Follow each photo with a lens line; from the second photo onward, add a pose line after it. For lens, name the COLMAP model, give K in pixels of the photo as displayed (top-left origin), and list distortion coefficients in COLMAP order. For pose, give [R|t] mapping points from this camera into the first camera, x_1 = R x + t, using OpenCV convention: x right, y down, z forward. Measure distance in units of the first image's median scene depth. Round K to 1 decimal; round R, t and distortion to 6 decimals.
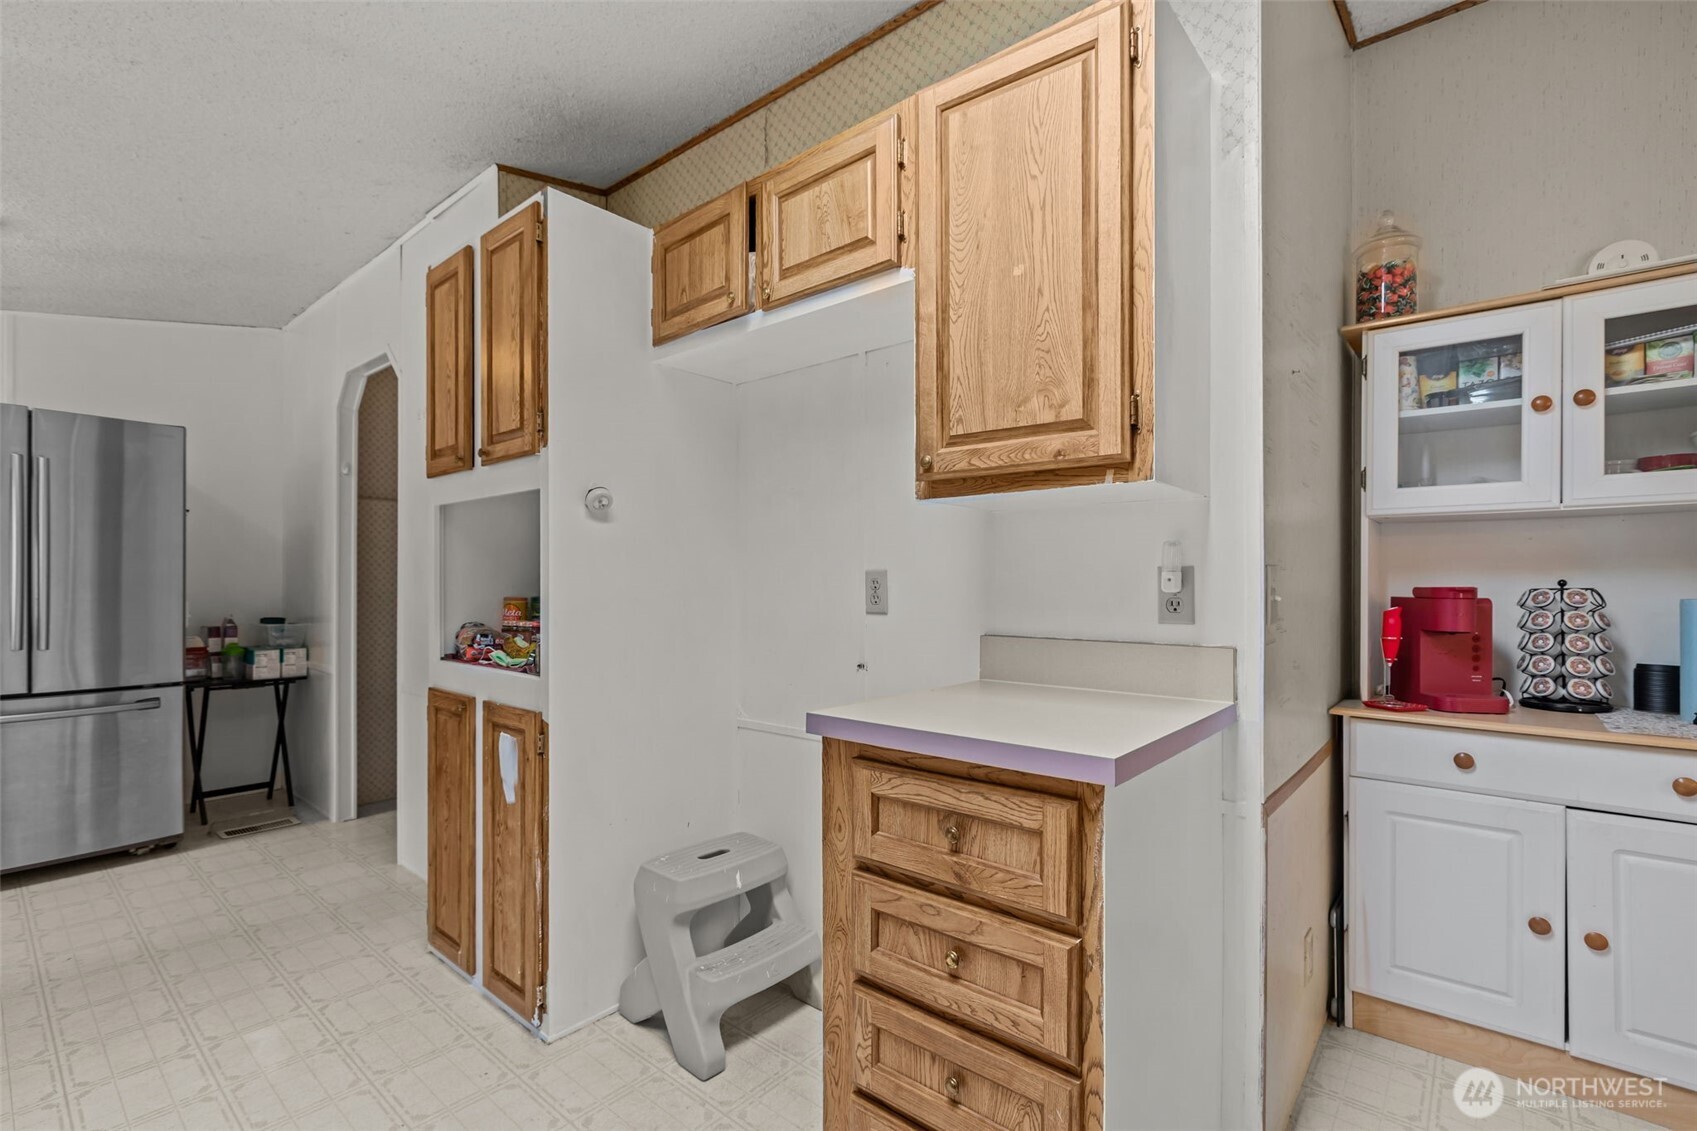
lens RADIAL K [[723.1, 0, 849.0], [0, 723.1, 573.6], [0, 0, 1]] dist [0.000384, -0.000222]
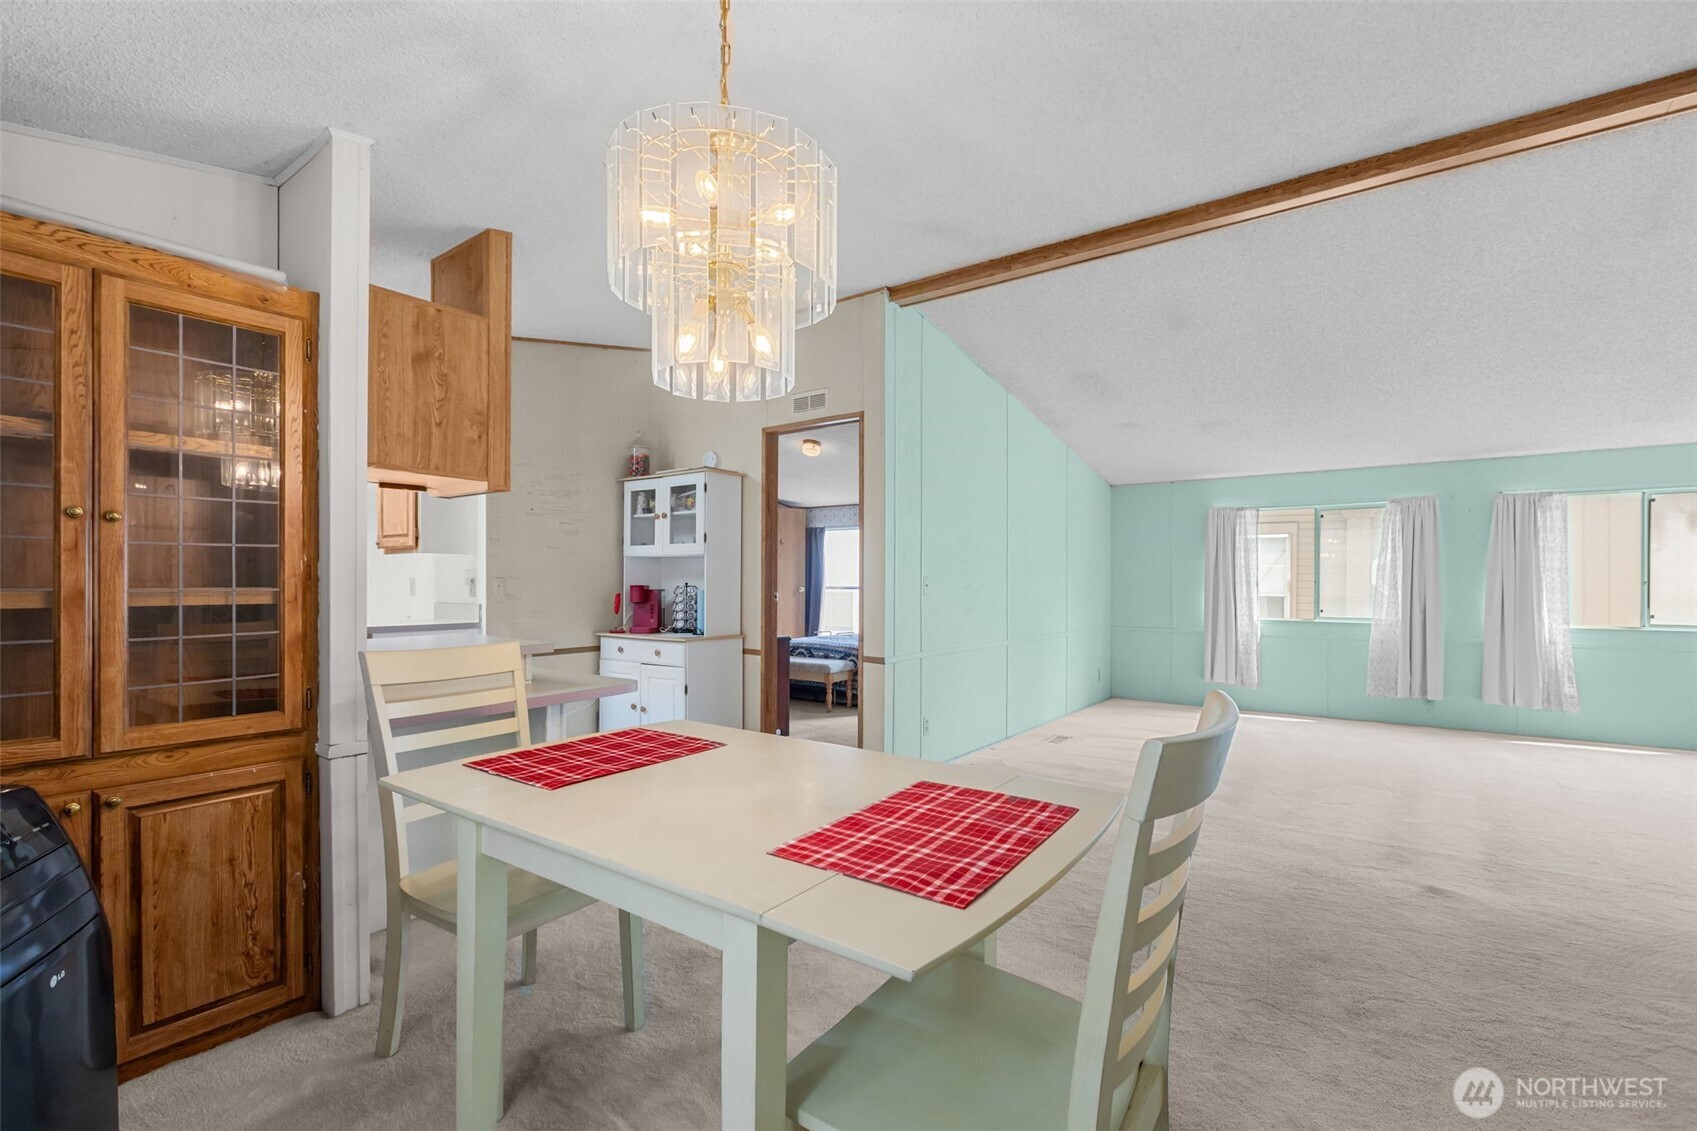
lens RADIAL K [[723.1, 0, 849.0], [0, 723.1, 573.6], [0, 0, 1]] dist [0.000384, -0.000222]
pose [[0.998354, 0.003740, 0.057222, 1.511235], [-0.003600, 0.999990, -0.002553, -0.019440], [-0.057231, 0.002343, 0.998358, -1.707161]]
